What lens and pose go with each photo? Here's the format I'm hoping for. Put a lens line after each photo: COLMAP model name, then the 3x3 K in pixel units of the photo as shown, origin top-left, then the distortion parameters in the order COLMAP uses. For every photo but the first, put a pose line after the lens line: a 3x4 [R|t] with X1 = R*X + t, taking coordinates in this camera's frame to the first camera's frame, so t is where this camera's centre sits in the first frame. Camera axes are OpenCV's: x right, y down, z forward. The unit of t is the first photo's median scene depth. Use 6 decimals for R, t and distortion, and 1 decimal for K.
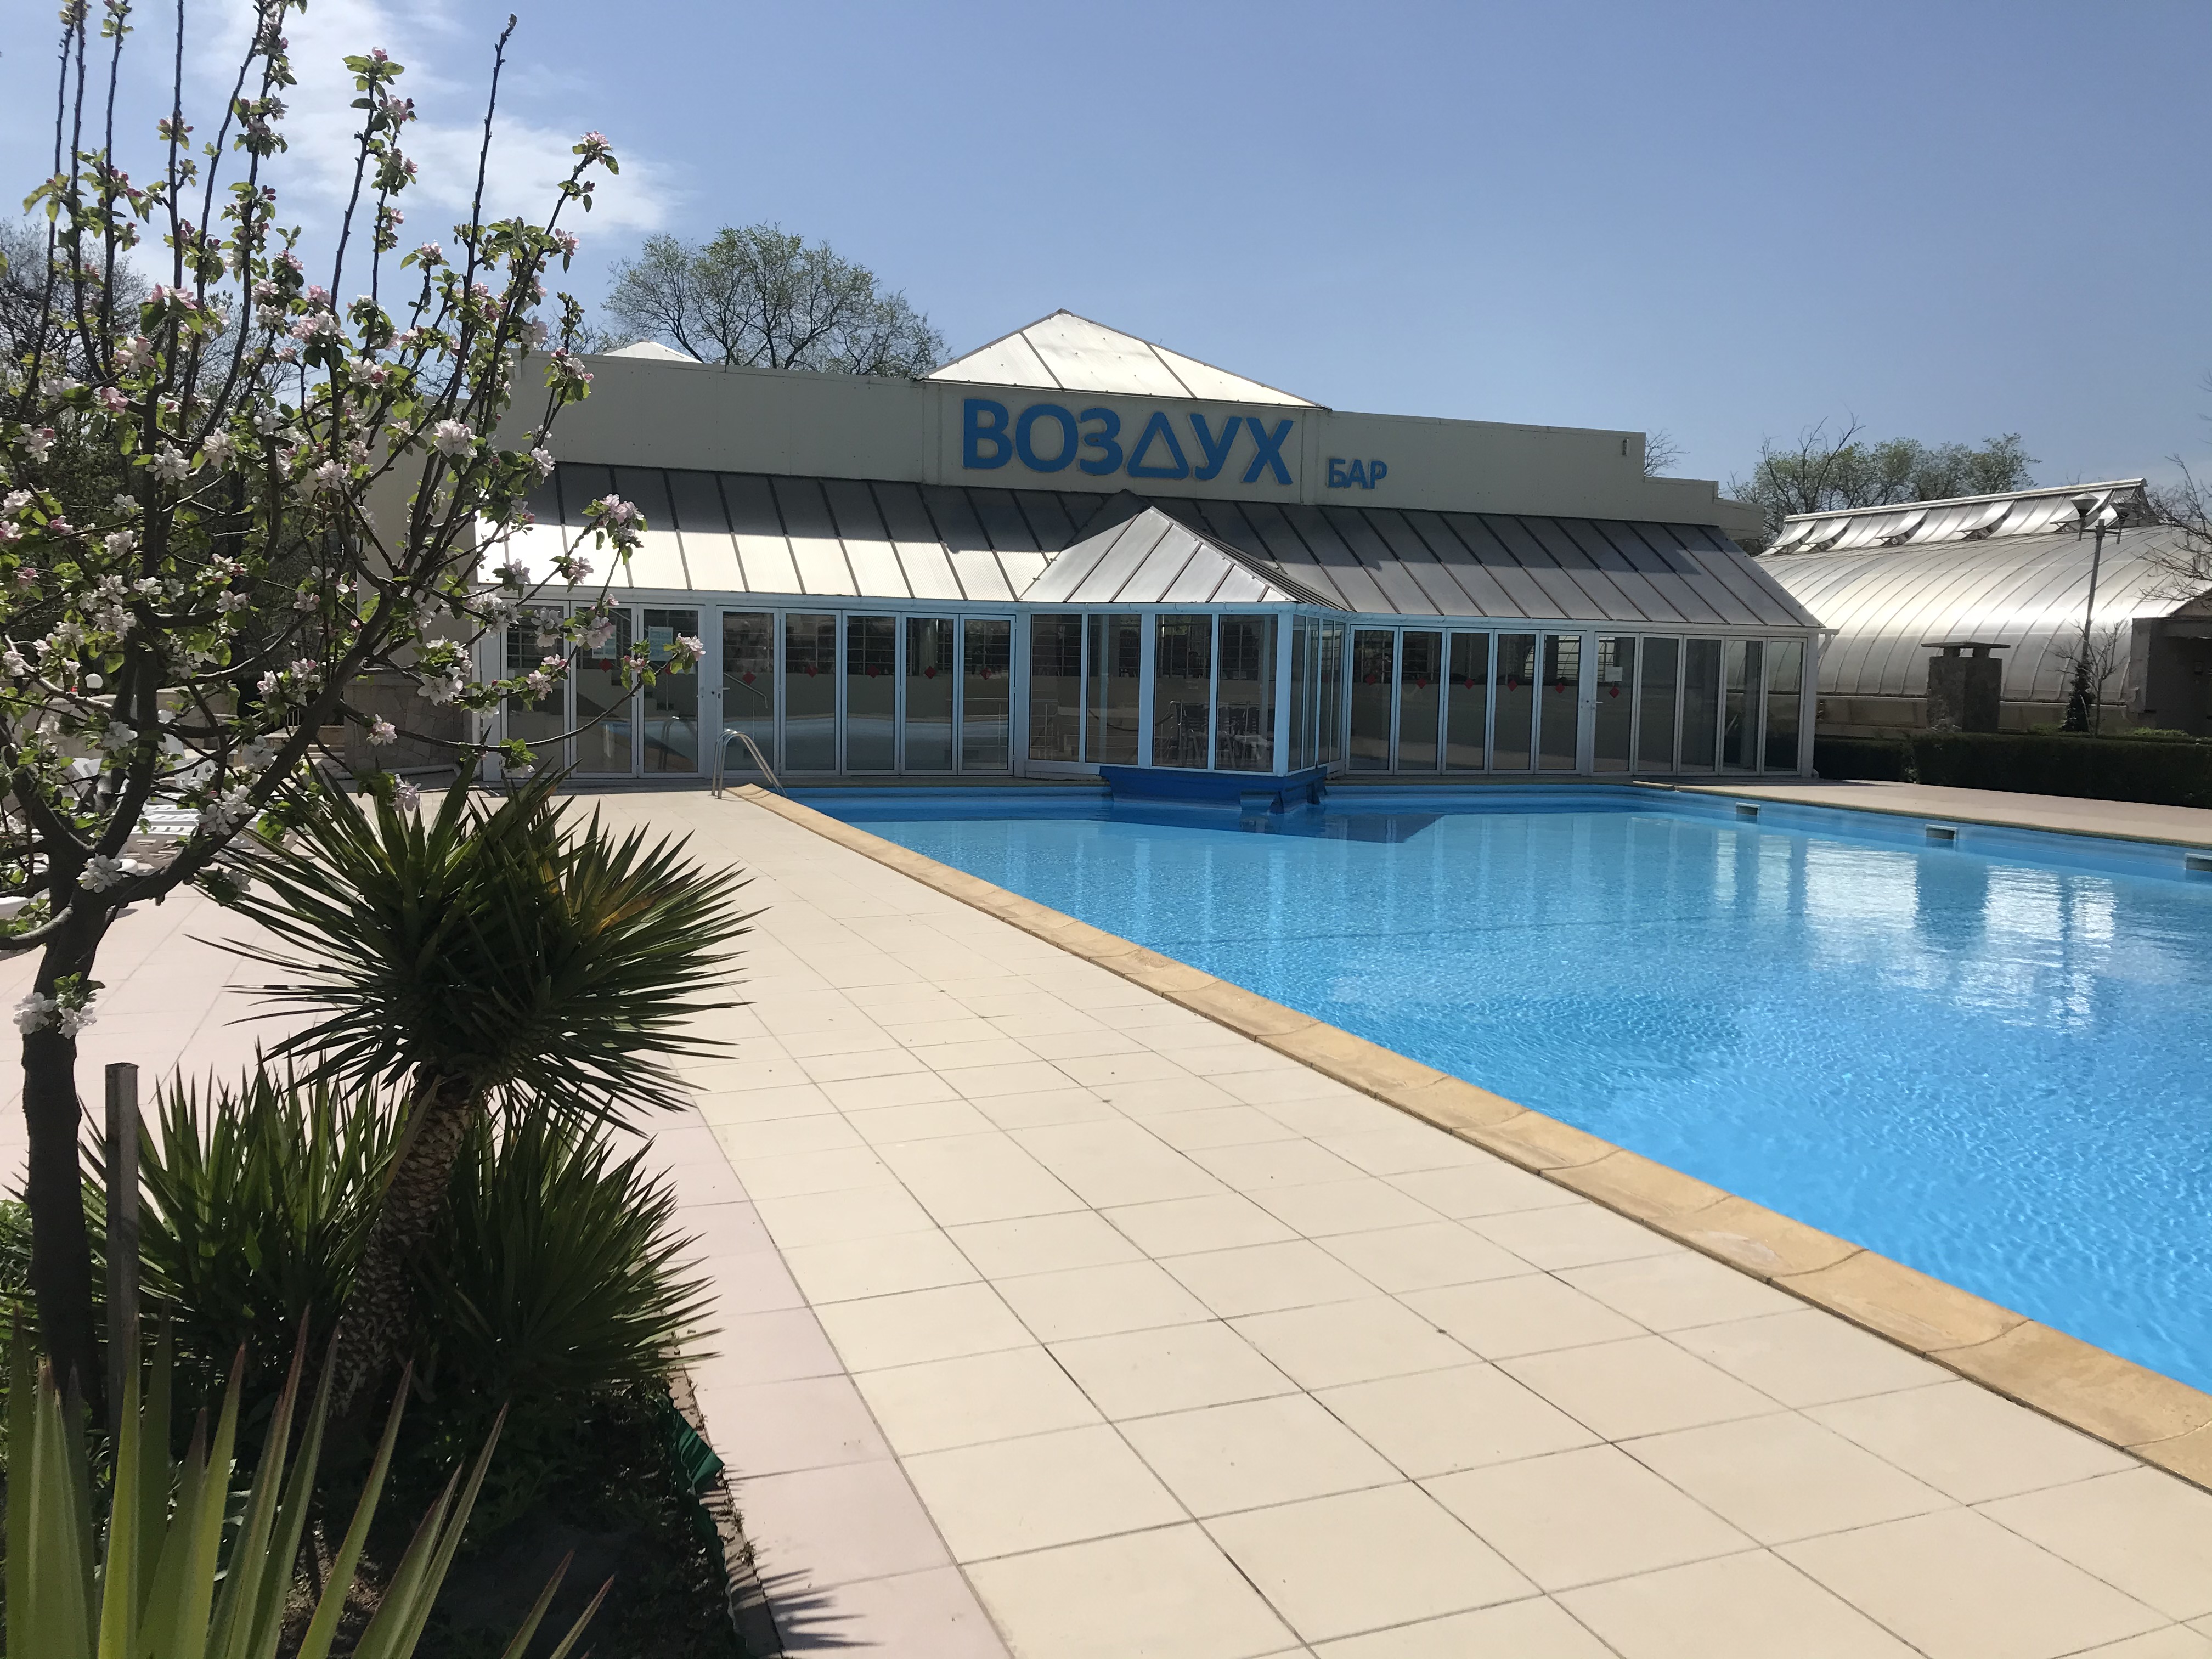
lens RADIAL K [[1795.6, 0, 1105.4], [0, 1795.6, 818.2], [0, 0, 1]] dist [0.014885, 0.003763]
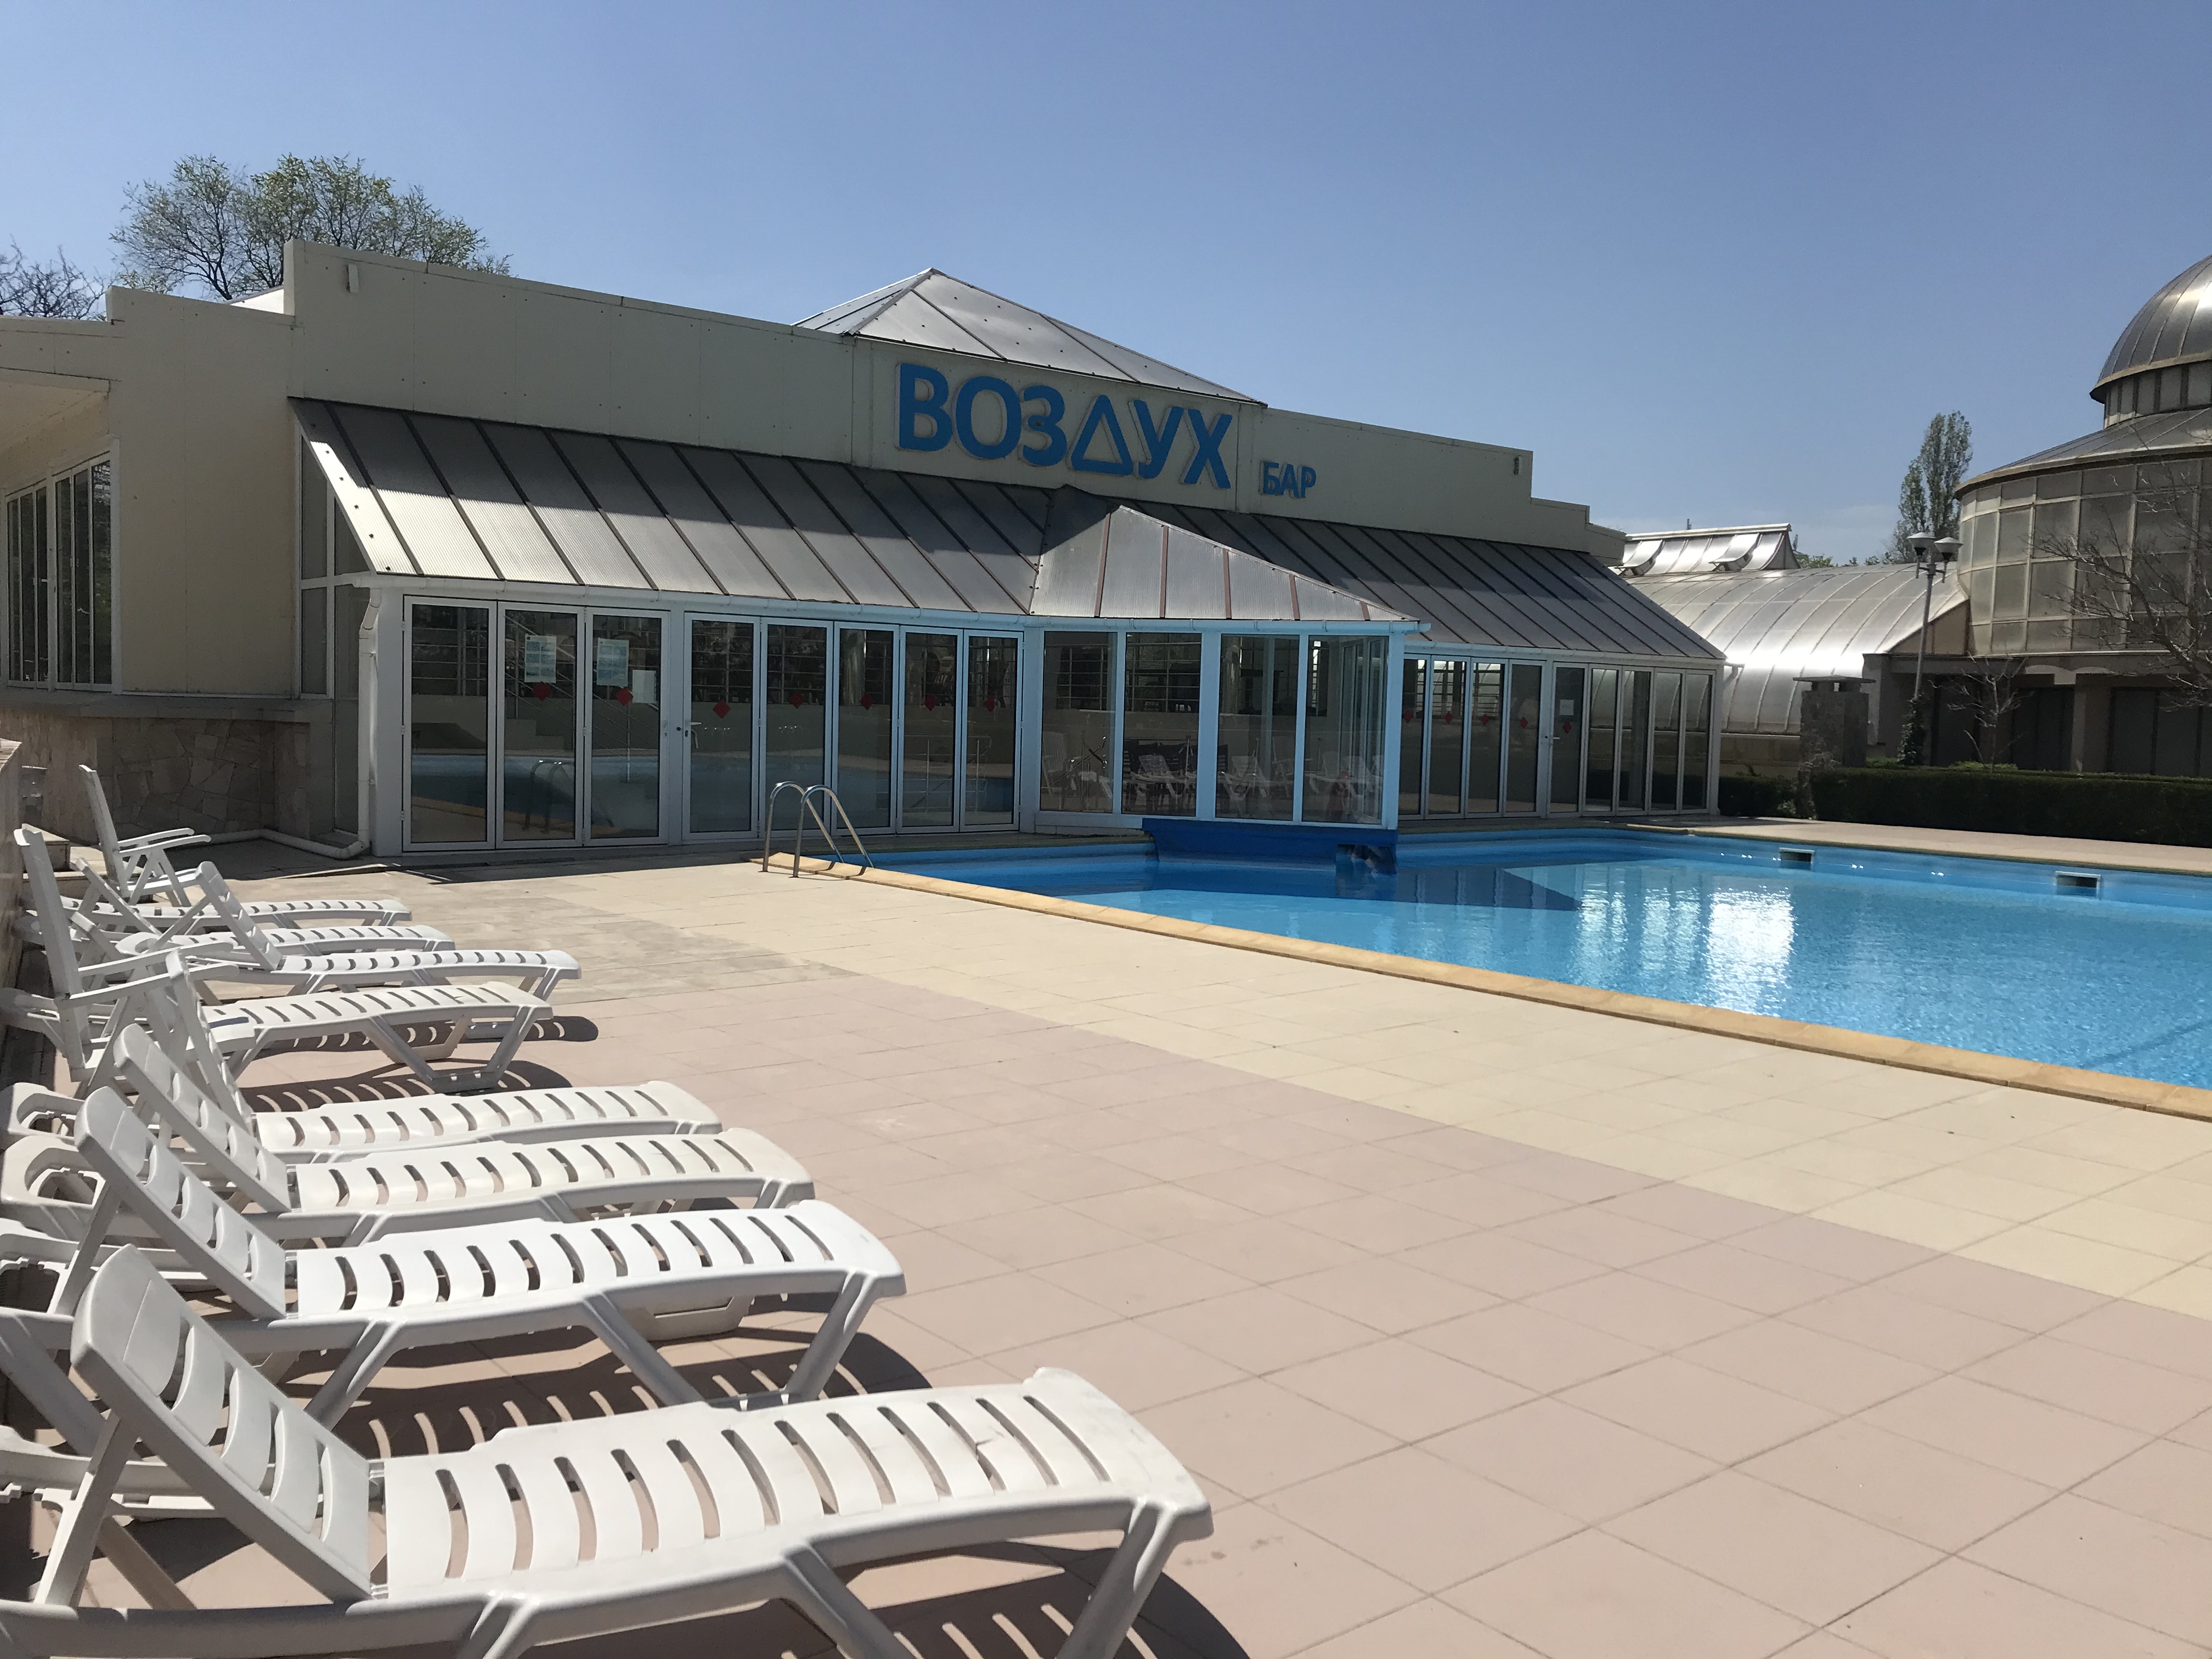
lens RADIAL K [[1795.6, 0, 1103.7], [0, 1795.6, 839.5], [0, 0, 1]] dist [0.014885, 0.003763]
pose [[0.950013, -0.018109, 0.311685, -0.239654], [0.018999, 0.999819, 0.000182, -0.017578], [-0.311632, 0.005749, 0.950186, 0.200531]]
